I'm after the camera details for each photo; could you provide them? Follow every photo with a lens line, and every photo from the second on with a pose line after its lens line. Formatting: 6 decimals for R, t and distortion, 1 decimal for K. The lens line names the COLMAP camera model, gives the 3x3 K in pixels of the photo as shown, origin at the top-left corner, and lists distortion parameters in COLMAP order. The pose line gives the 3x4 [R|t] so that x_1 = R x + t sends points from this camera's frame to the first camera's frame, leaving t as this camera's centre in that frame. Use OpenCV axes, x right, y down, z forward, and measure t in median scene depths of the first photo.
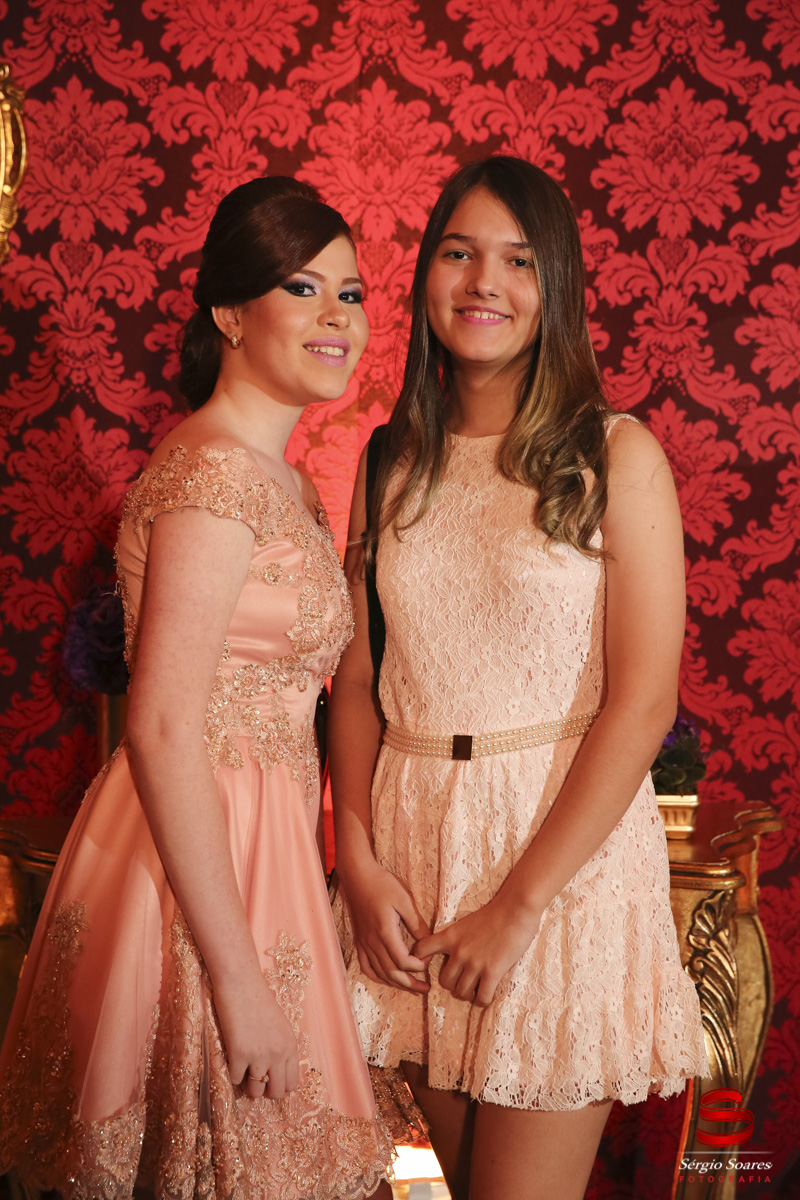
lens RADIAL K [[2238.4, 0, 398.1], [0, 2238.4, 611.5], [0, 0, 1]] dist [0.254513, 0.000000]
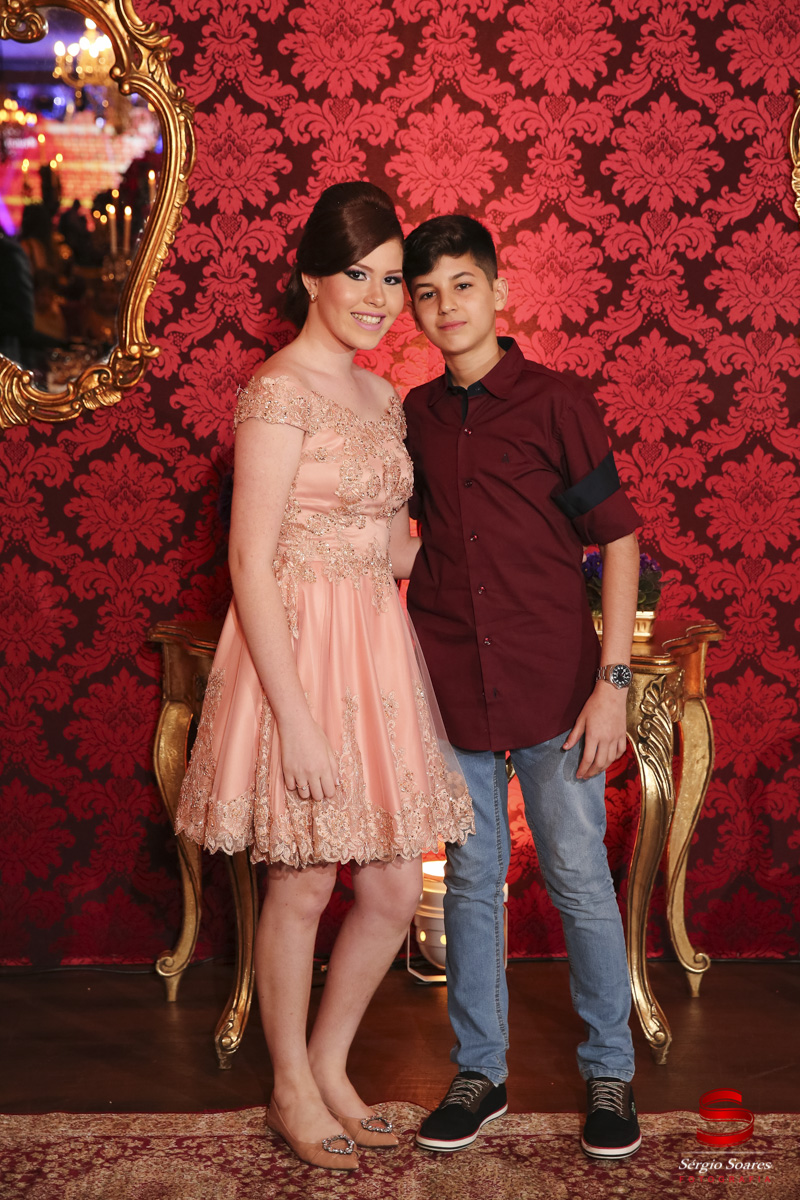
lens RADIAL K [[2058.9, 0, 402.4], [0, 2058.9, 598.4], [0, 0, 1]] dist [0.224174, 0.000000]
pose [[0.997705, 0.016856, -0.065574, 0.053038], [-0.013523, 0.998610, 0.050950, 0.007617], [0.066341, -0.049946, 0.996546, -0.287068]]
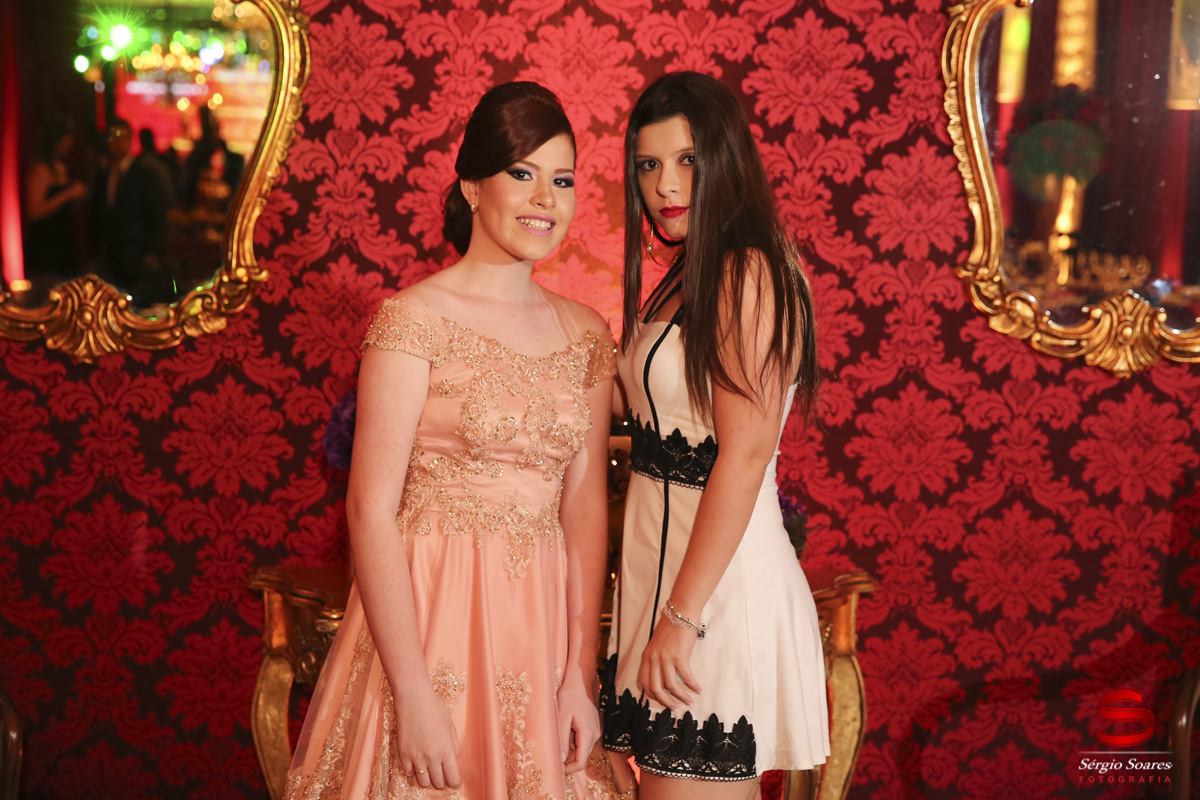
lens RADIAL K [[2058.9, 0, 598.9], [0, 2058.9, 412.6], [0, 0, 1]] dist [0.224174, 0.000000]
pose [[0.998464, 0.020480, -0.051476, 0.068753], [-0.020861, 0.999759, -0.006872, 0.005593], [0.051323, 0.007935, 0.998651, -0.189461]]
